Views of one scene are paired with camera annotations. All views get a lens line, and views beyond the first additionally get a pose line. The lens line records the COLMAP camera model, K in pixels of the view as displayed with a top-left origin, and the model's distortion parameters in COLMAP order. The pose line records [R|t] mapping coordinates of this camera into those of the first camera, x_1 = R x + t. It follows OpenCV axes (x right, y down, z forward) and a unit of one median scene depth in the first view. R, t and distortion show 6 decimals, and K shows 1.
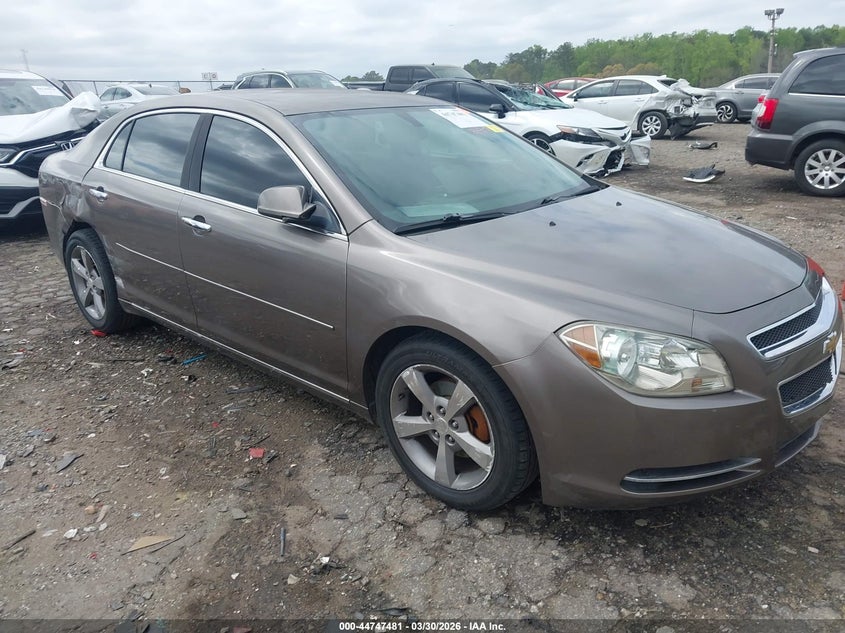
lens RADIAL K [[646.2, 0, 422.5], [0, 646.2, 316.5], [0, 0, 1]] dist [0.046842, -0.099223]
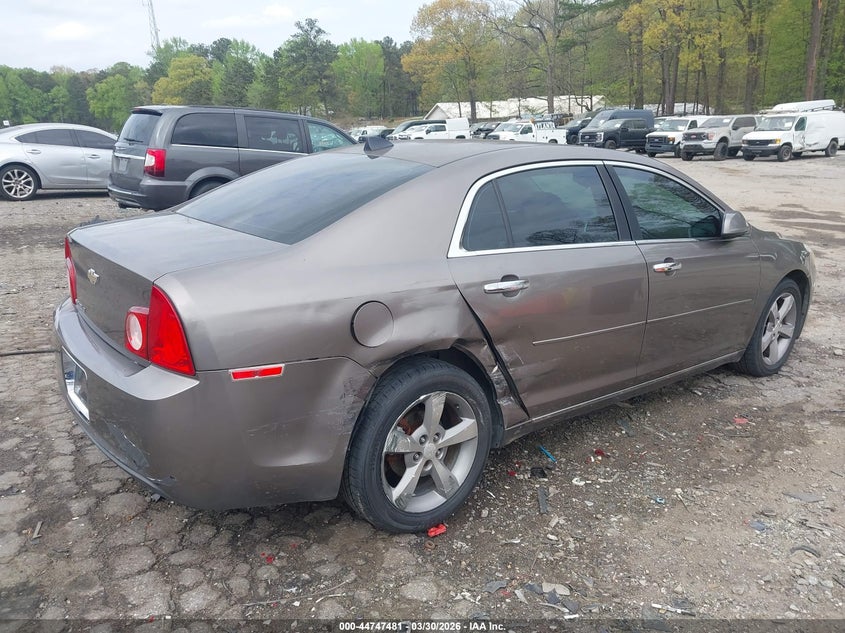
lens RADIAL K [[646.2, 0, 422.5], [0, 646.2, 316.5], [0, 0, 1]] dist [0.046842, -0.099223]
pose [[0.189876, -0.245351, 0.950658, -1.221431], [0.315191, 0.932253, 0.177648, -0.322078], [-0.929840, 0.265907, 0.254345, 0.956344]]
